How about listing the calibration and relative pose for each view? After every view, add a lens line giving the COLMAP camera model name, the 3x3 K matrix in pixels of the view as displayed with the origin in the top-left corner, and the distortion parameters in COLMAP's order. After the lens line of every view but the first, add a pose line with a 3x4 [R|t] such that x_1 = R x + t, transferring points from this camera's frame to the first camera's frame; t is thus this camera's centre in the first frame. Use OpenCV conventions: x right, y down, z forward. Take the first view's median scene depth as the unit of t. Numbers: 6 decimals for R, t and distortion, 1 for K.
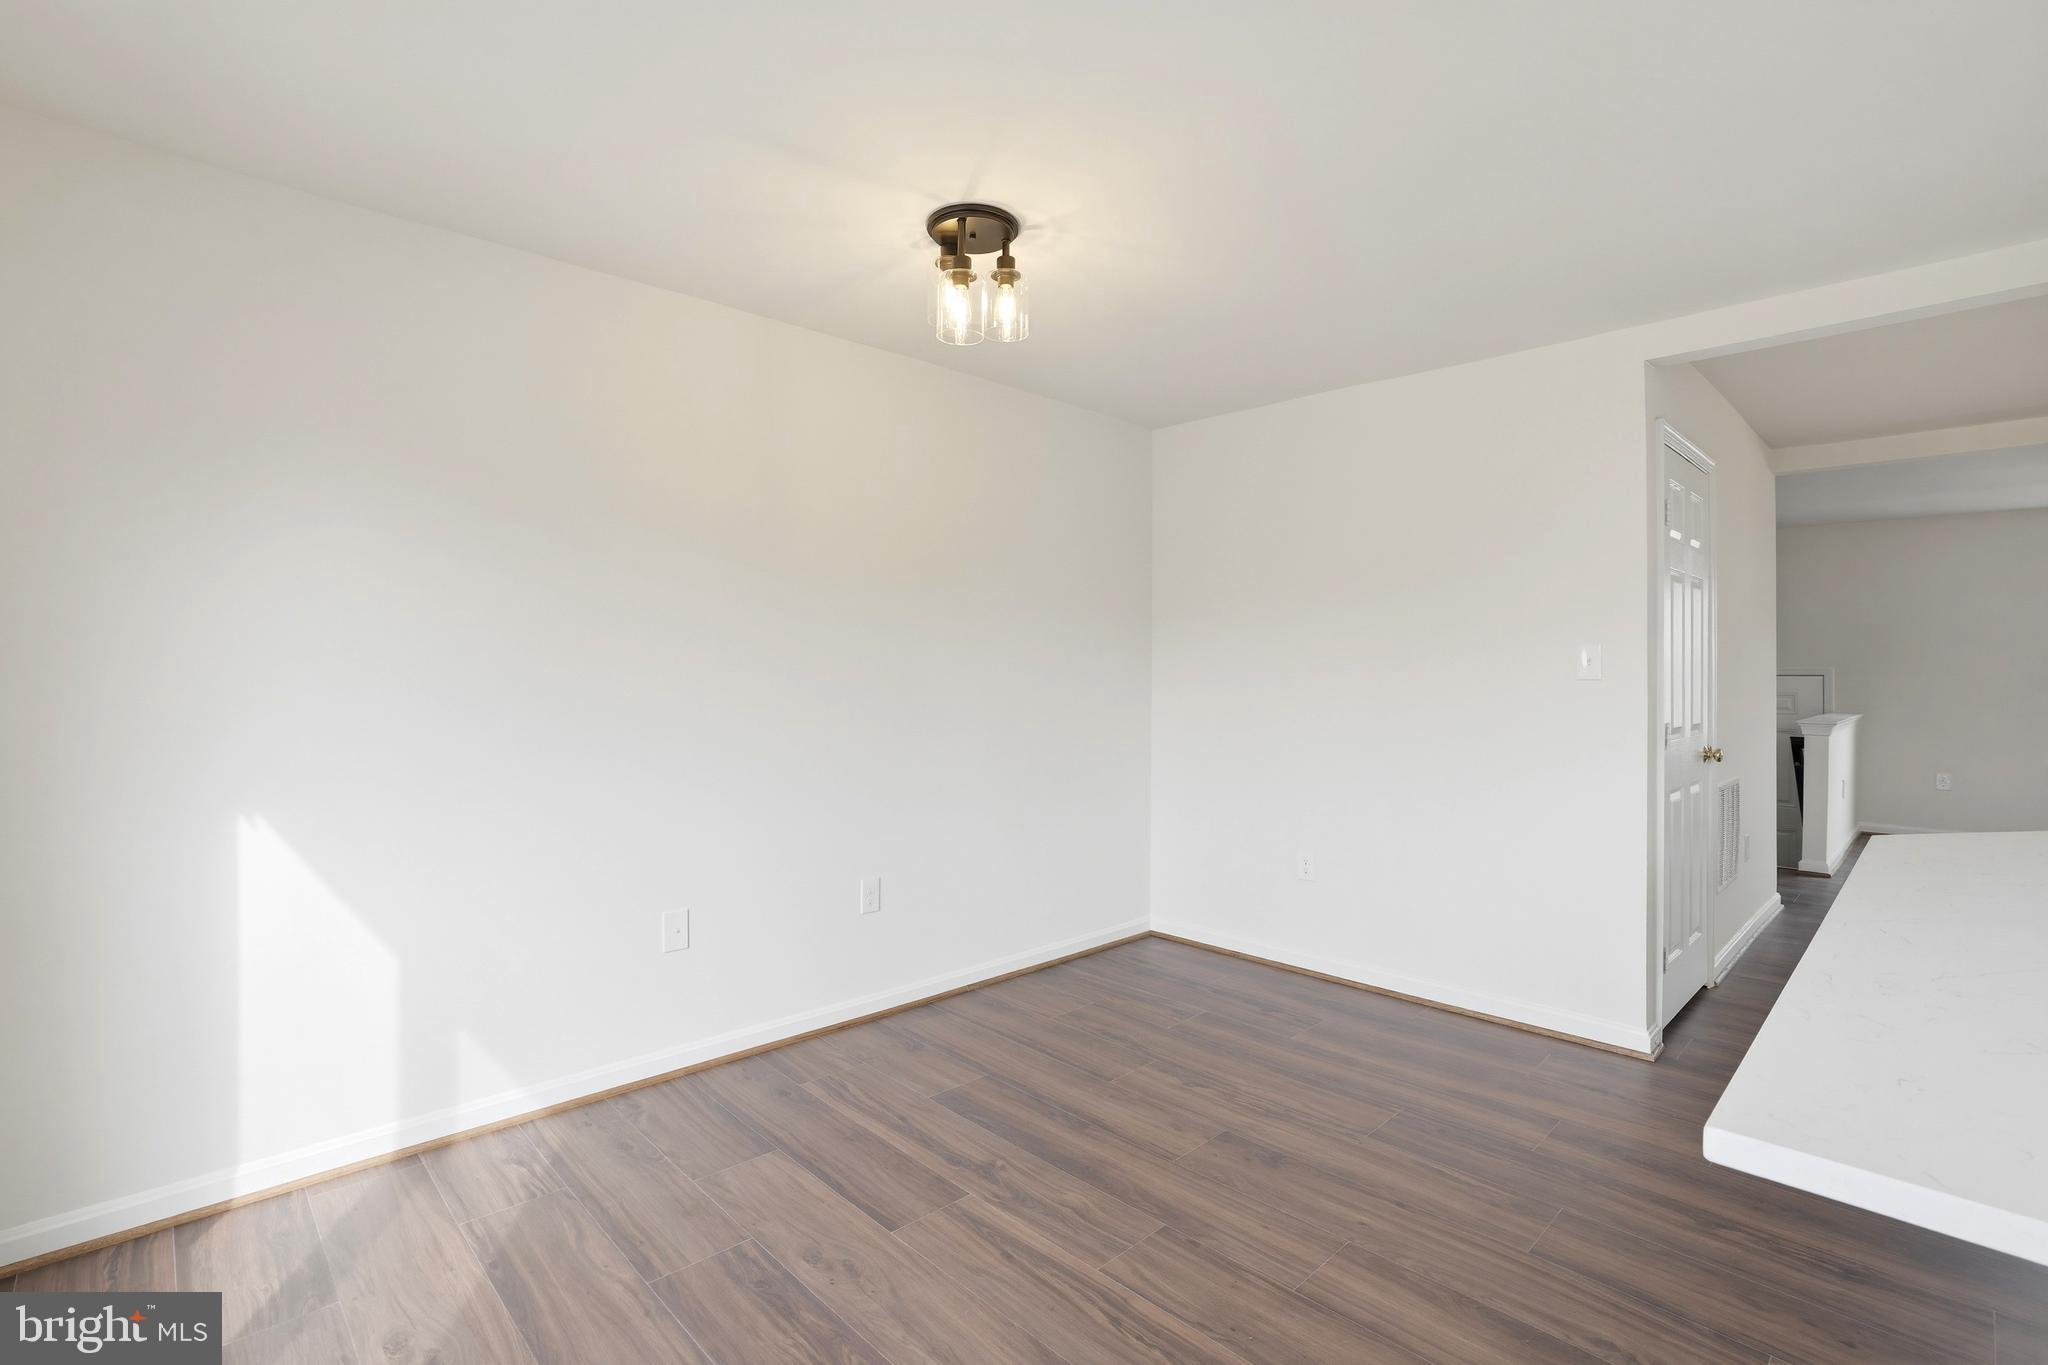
lens RADIAL K [[942.8, 0, 1024.0], [0, 942.8, 682.5], [0, 0, 1]] dist [-0.035222, 0.000093]
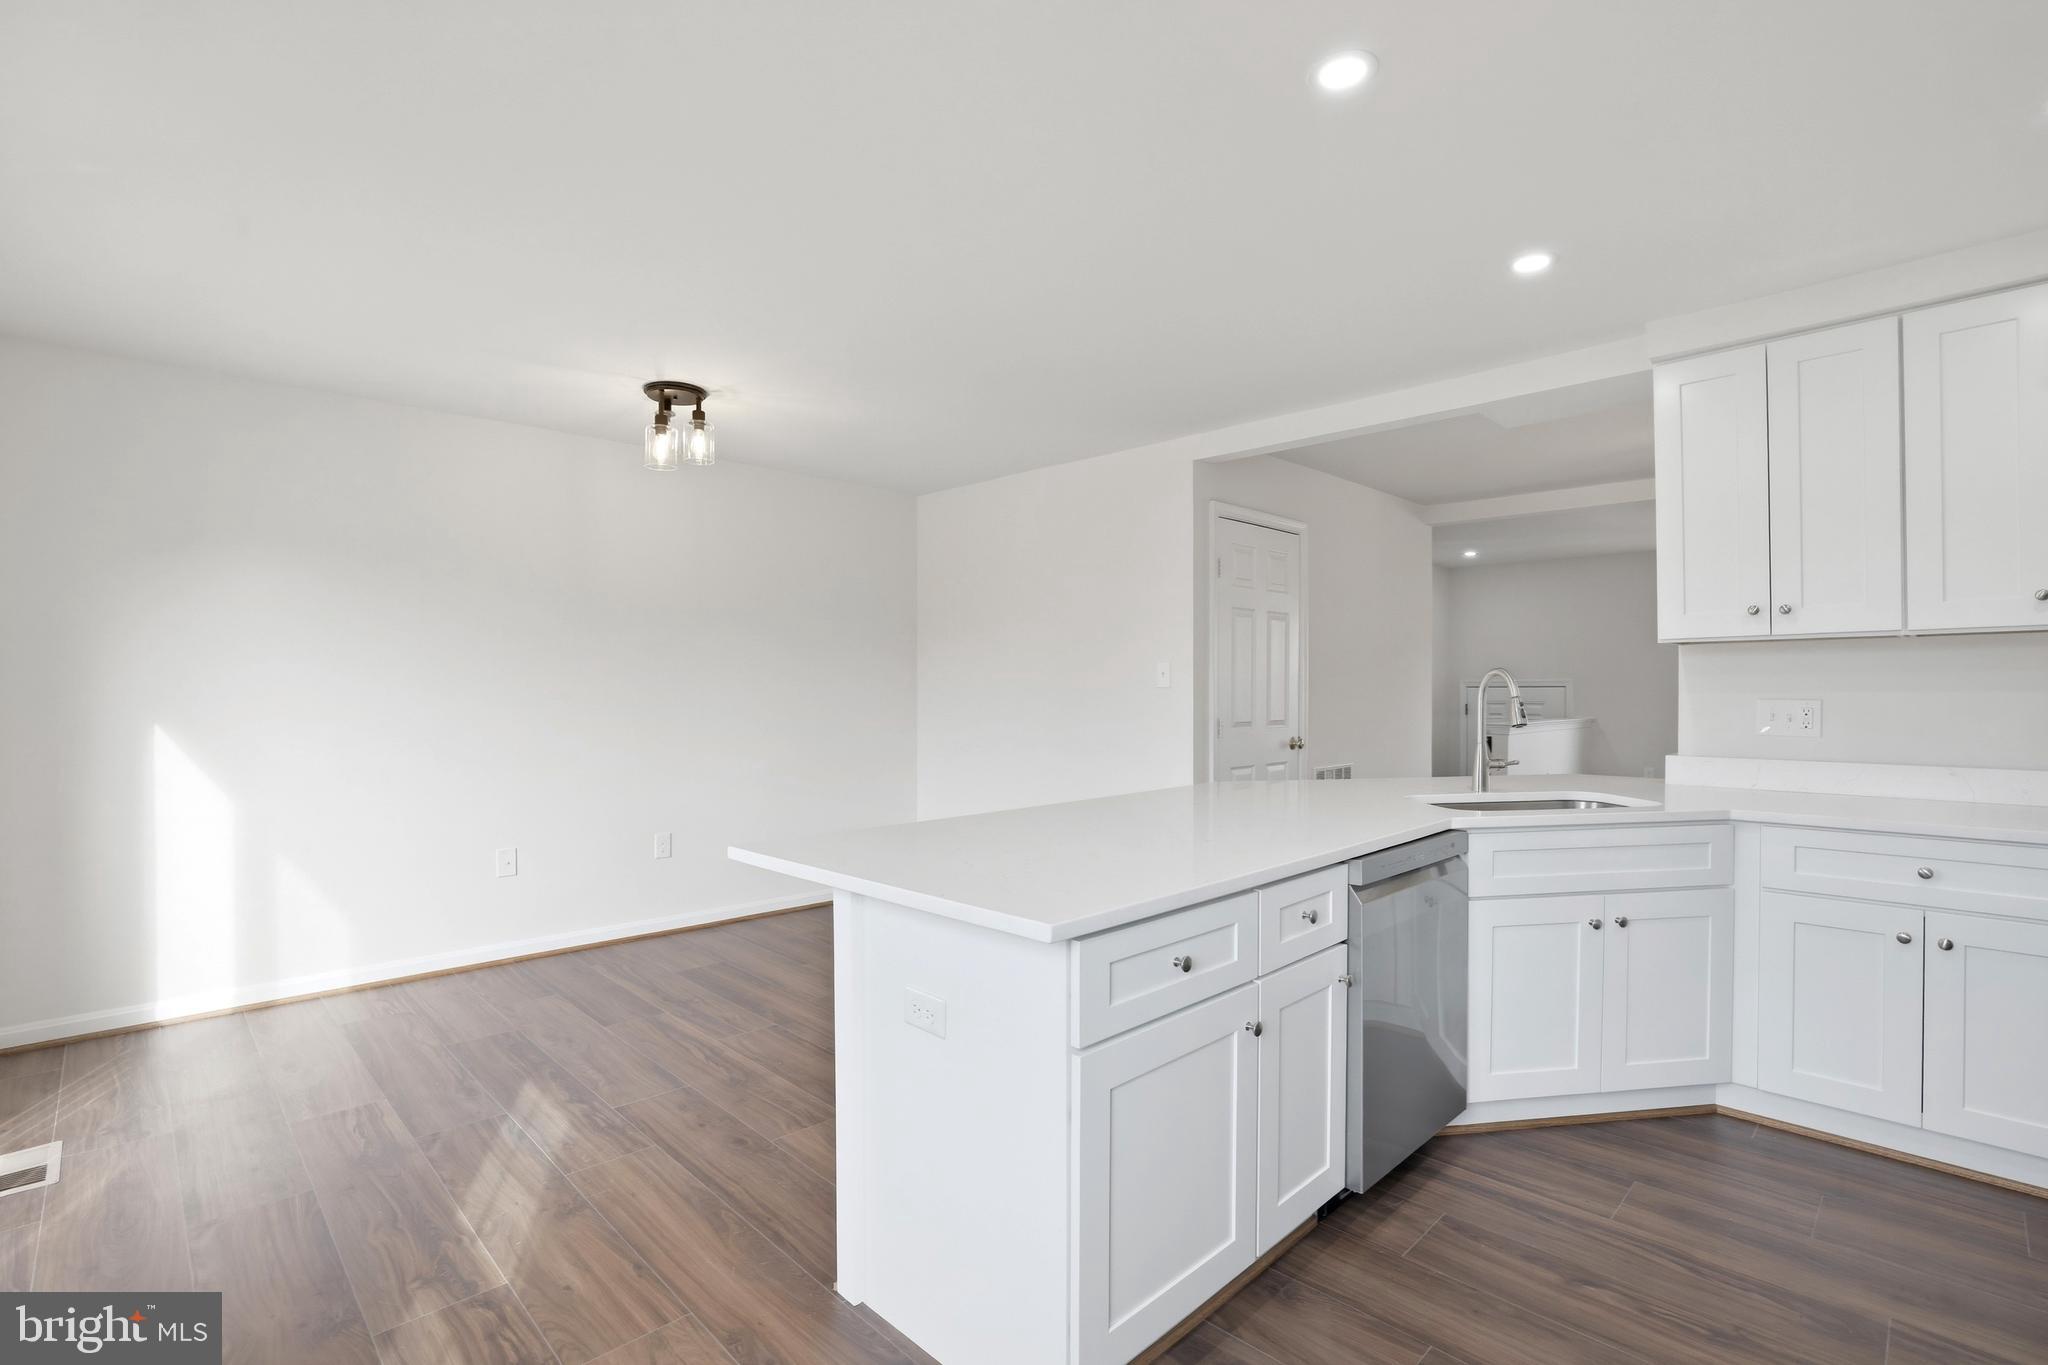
lens RADIAL K [[951.5, 0, 1021.6], [0, 951.5, 710.9], [0, 0, 1]] dist [-0.032351, -0.000026]
pose [[0.999875, 0.000218, 0.015815, 0.483234], [-0.000445, 0.999898, 0.014307, 0.014601], [-0.015810, -0.014312, 0.999773, -0.557503]]
